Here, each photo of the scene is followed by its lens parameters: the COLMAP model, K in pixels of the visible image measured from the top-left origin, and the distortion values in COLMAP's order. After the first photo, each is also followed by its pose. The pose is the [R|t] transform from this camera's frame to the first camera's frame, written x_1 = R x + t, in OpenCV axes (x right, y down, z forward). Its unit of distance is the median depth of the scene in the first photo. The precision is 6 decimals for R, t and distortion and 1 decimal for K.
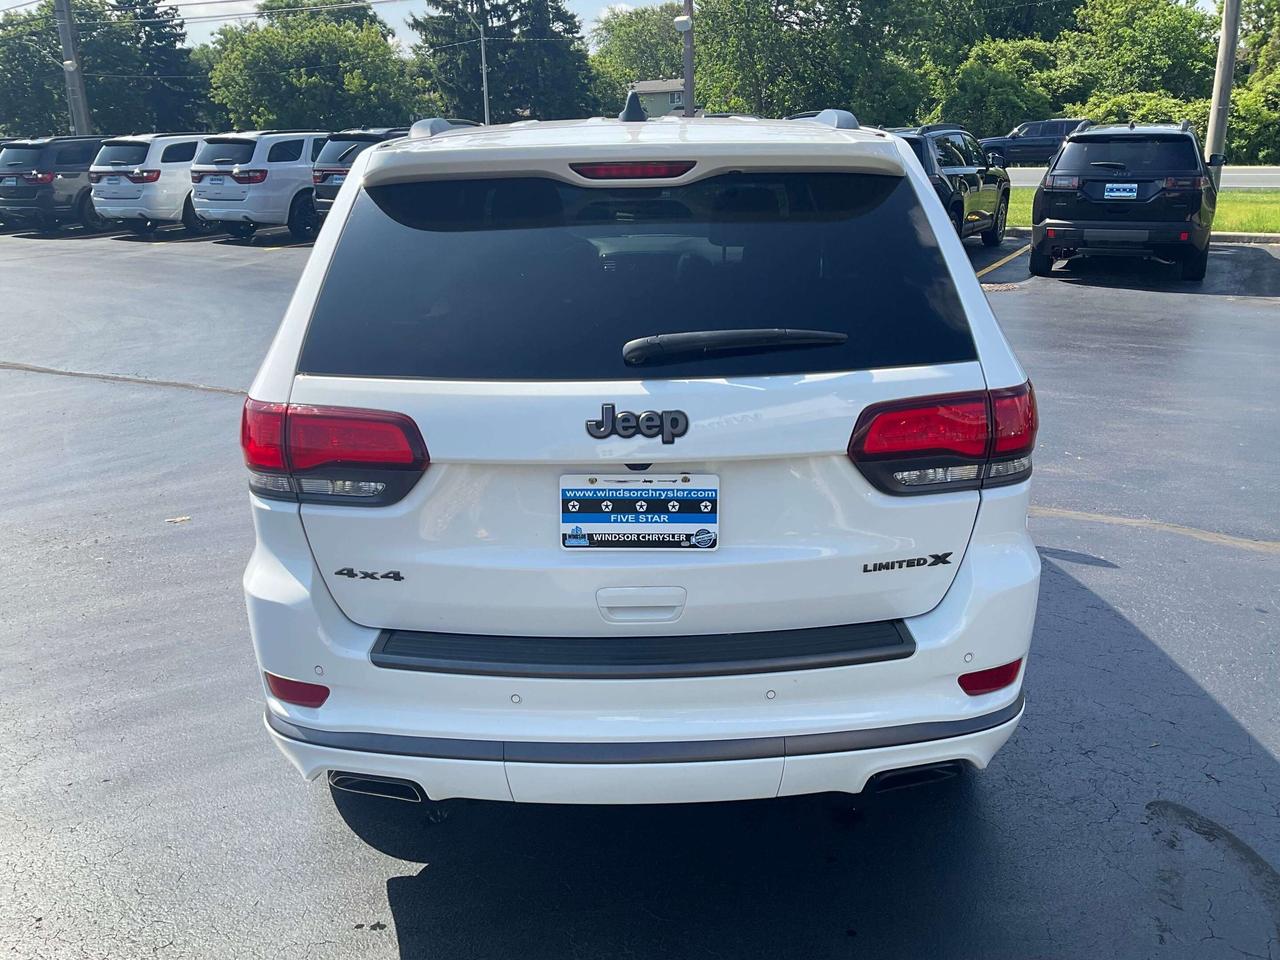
lens RADIAL K [[1063.0, 0, 645.7], [0, 1063.0, 479.6], [0, 0, 1]] dist [0.050802, -0.078533]
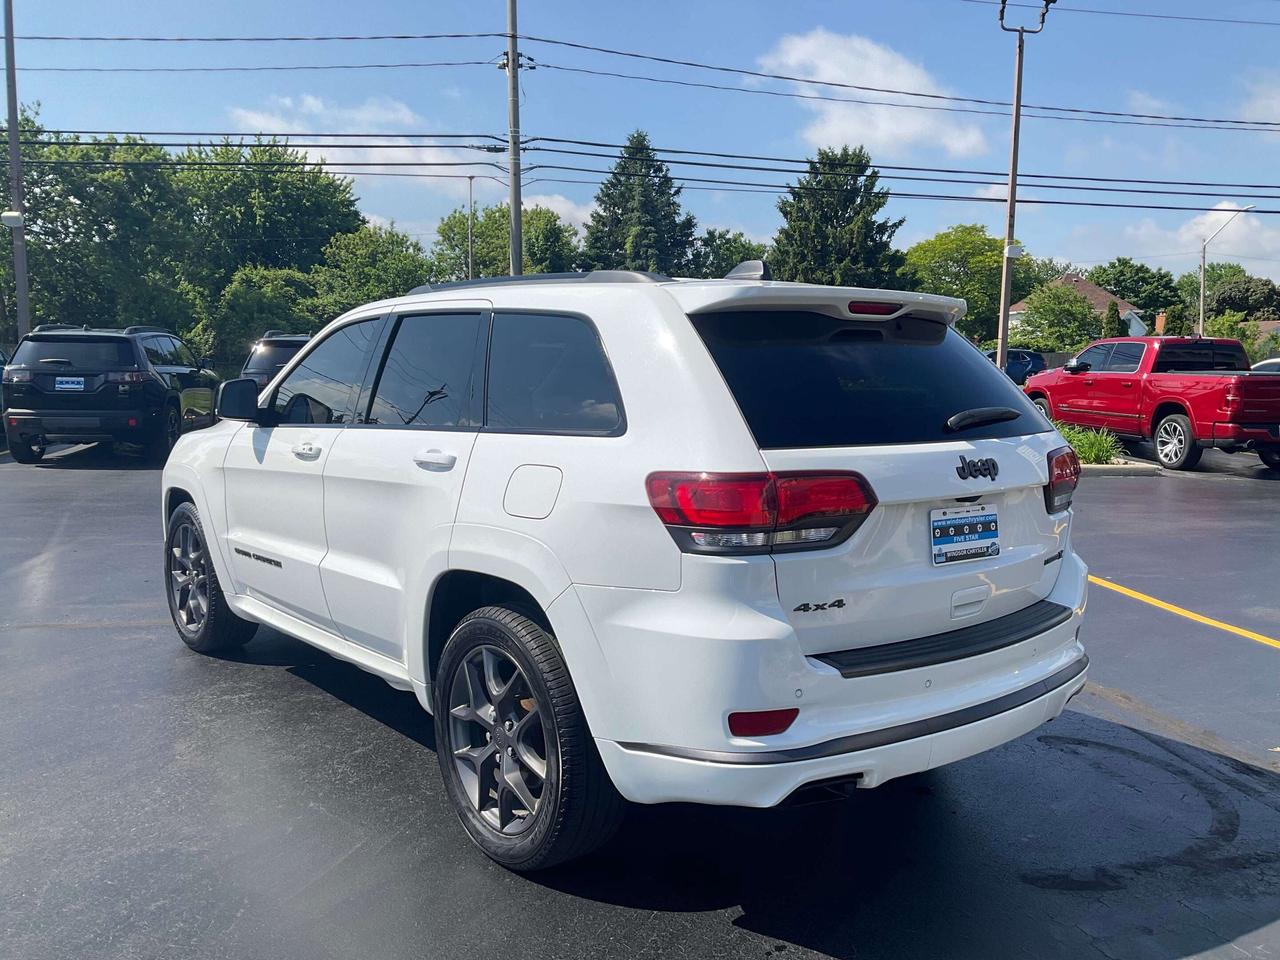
lens RADIAL K [[1063.0, 0, 641.4], [0, 1063.0, 478.2], [0, 0, 1]] dist [0.050802, -0.078533]
pose [[0.774913, -0.040765, 0.630752, -1.183558], [0.165493, 0.976191, -0.140226, 0.082678], [-0.610019, 0.213048, 0.763209, 0.153409]]
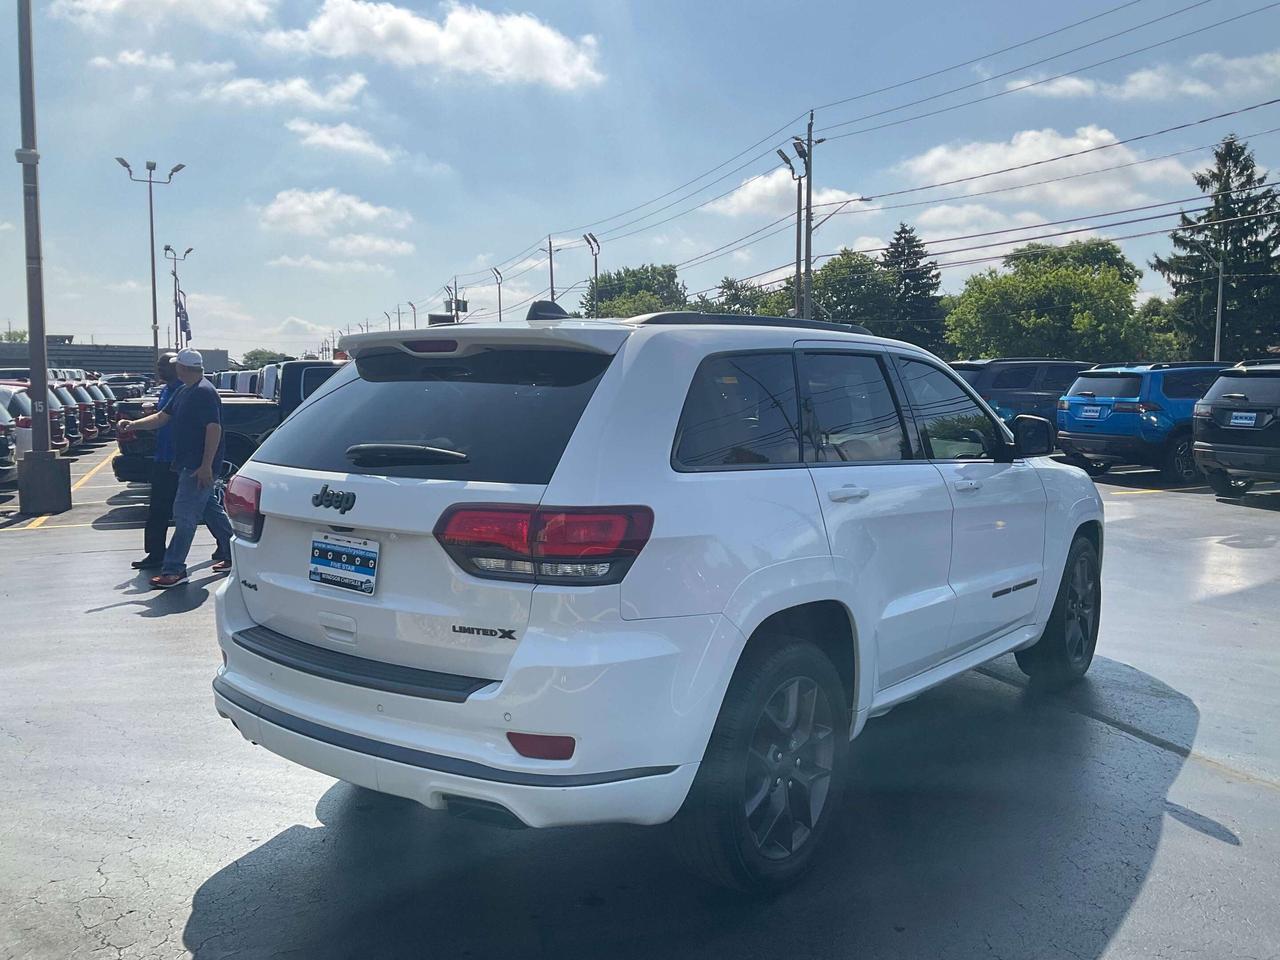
lens RADIAL K [[1063.0, 0, 627.8], [0, 1063.0, 481.1], [0, 0, 1]] dist [0.050802, -0.078533]
pose [[0.783507, 0.078208, -0.616442, 1.159671], [-0.204967, 0.969052, -0.137573, 0.042345], [0.586605, 0.234139, 0.775289, 0.051341]]
